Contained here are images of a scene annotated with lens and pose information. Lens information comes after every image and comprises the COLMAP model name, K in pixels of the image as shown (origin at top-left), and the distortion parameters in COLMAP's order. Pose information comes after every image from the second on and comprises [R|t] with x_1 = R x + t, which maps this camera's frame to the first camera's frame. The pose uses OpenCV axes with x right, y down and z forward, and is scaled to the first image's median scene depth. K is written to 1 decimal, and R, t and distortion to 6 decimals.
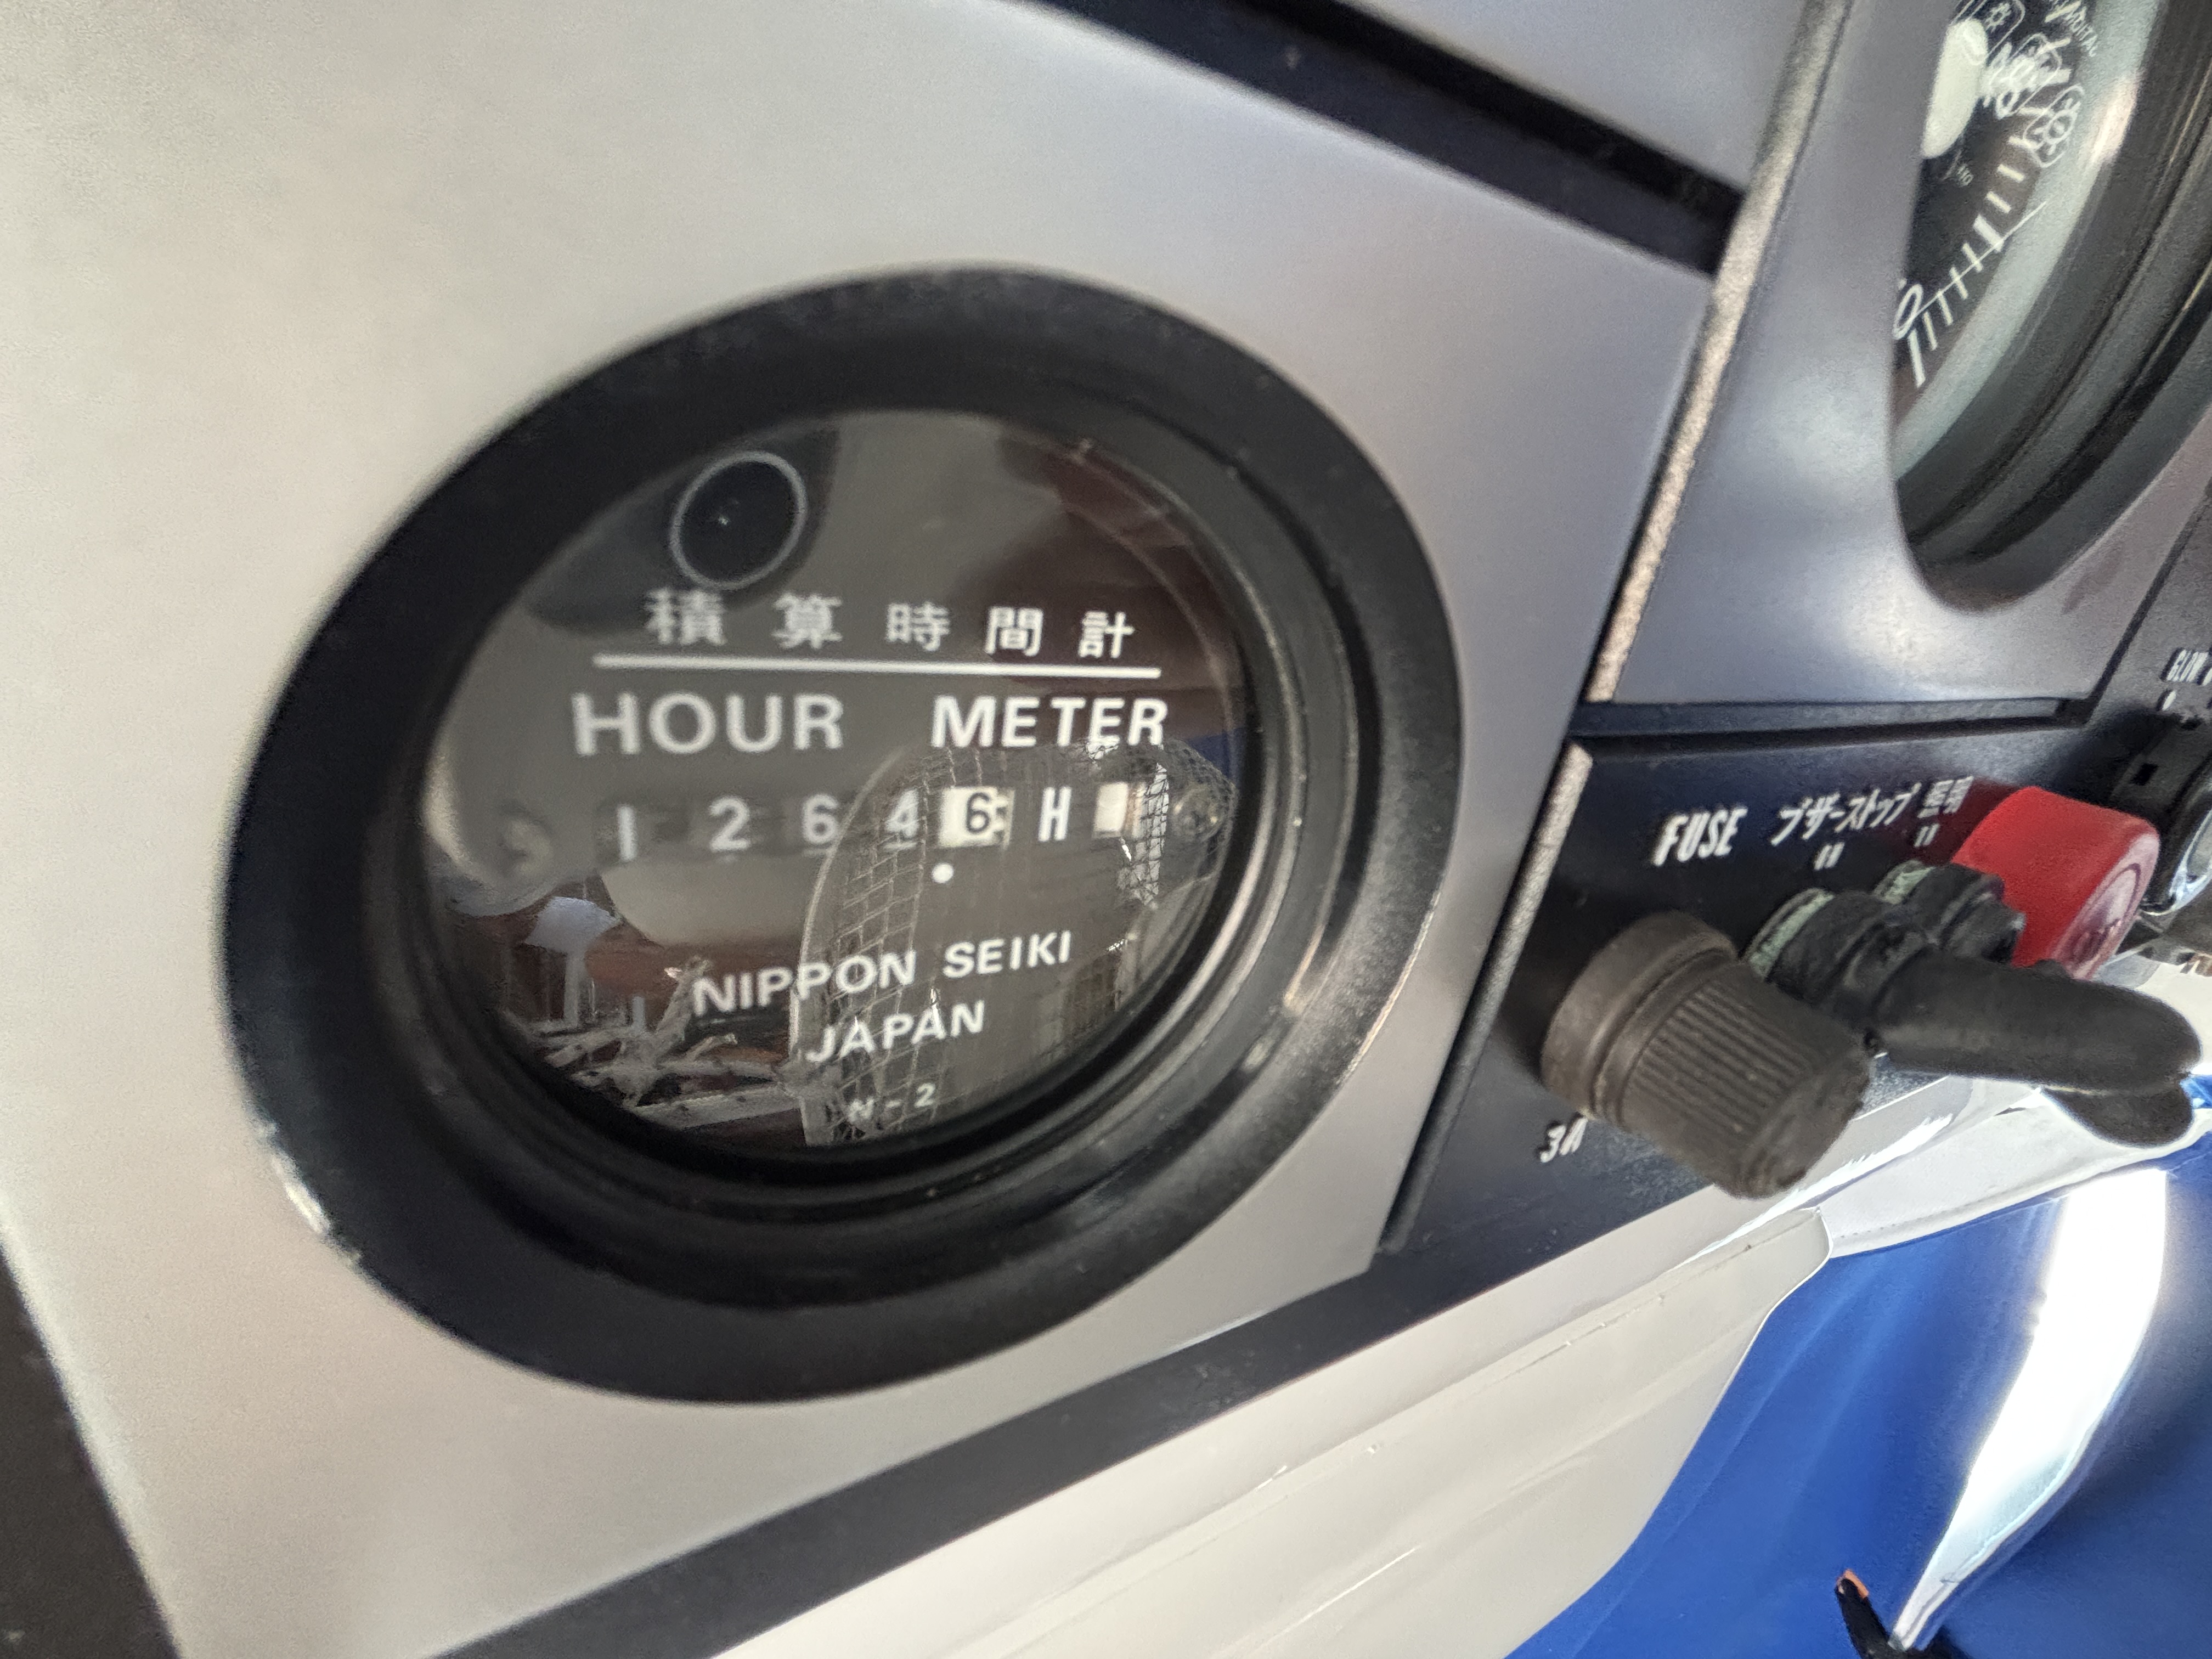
lens RADIAL K [[891.3, 0, 1111.1], [0, 891.3, 815.9], [0, 0, 1]] dist [0.001198, 0.000018]
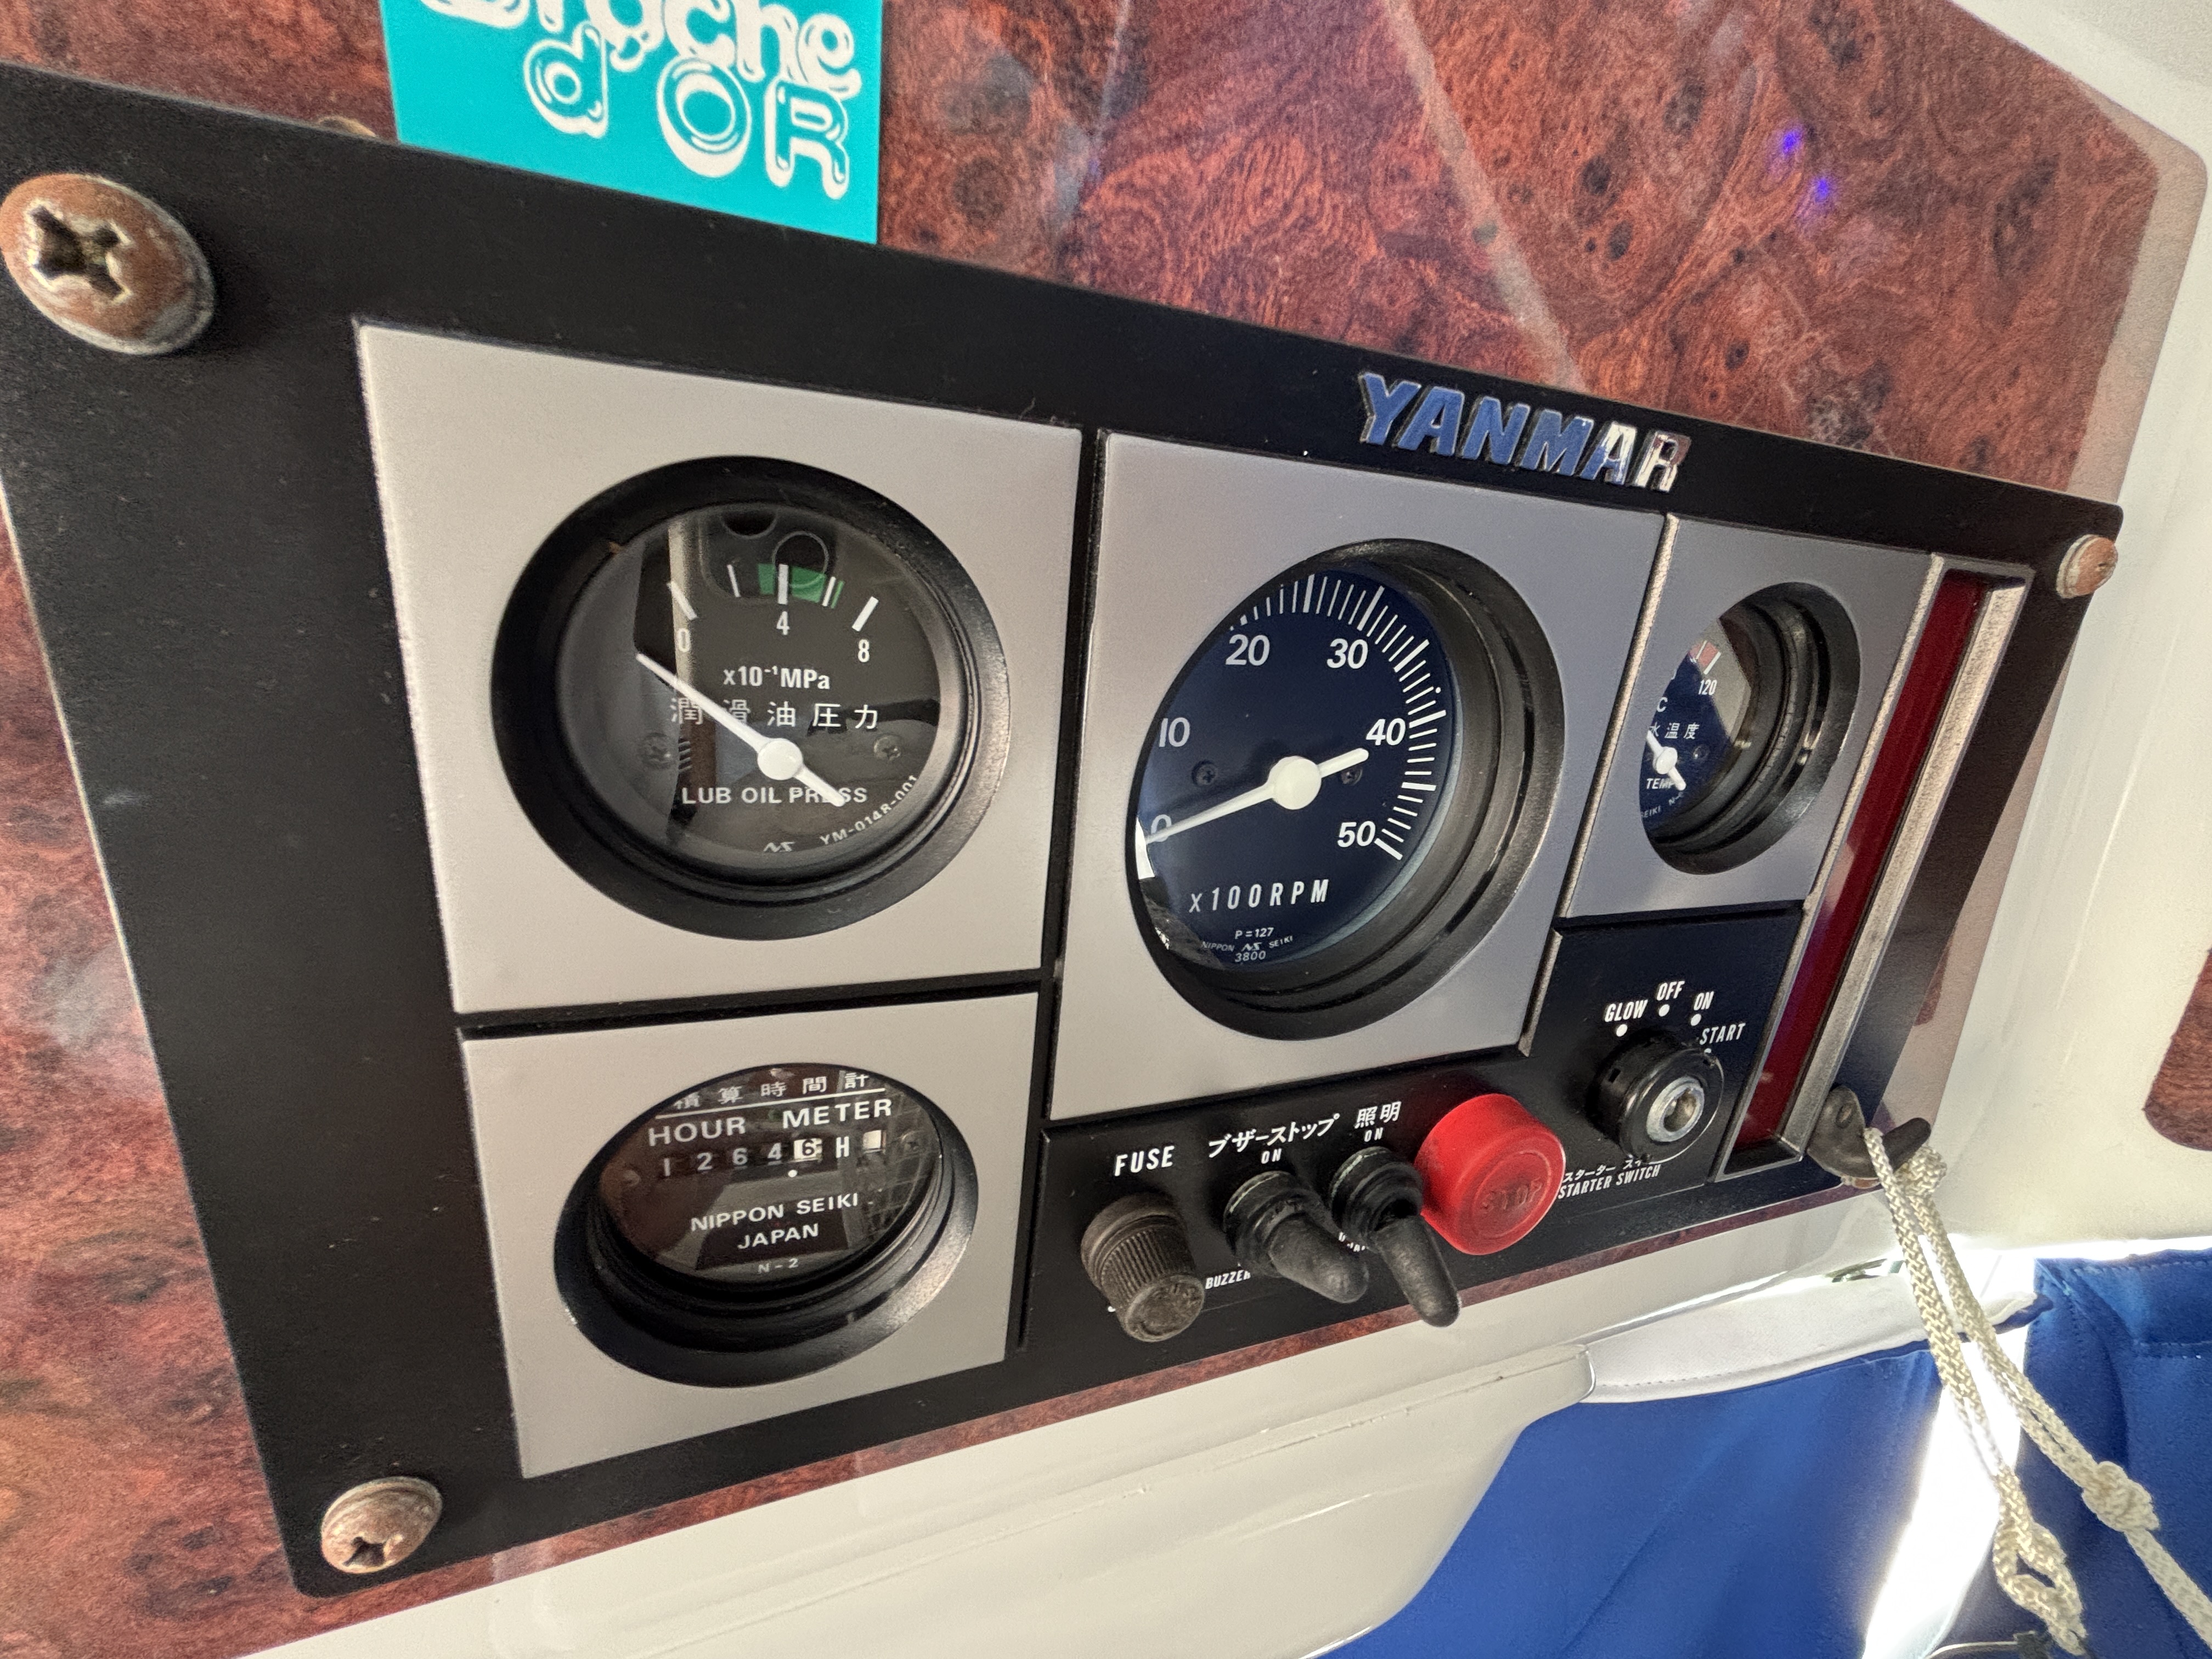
lens RADIAL K [[891.3, 0, 1093.8], [0, 891.3, 835.6], [0, 0, 1]] dist [0.001198, 0.000018]
pose [[0.990851, 0.001339, -0.134956, 0.954986], [-0.009693, 0.998075, -0.061258, -0.717640], [0.134614, 0.062006, 0.988956, -1.354143]]
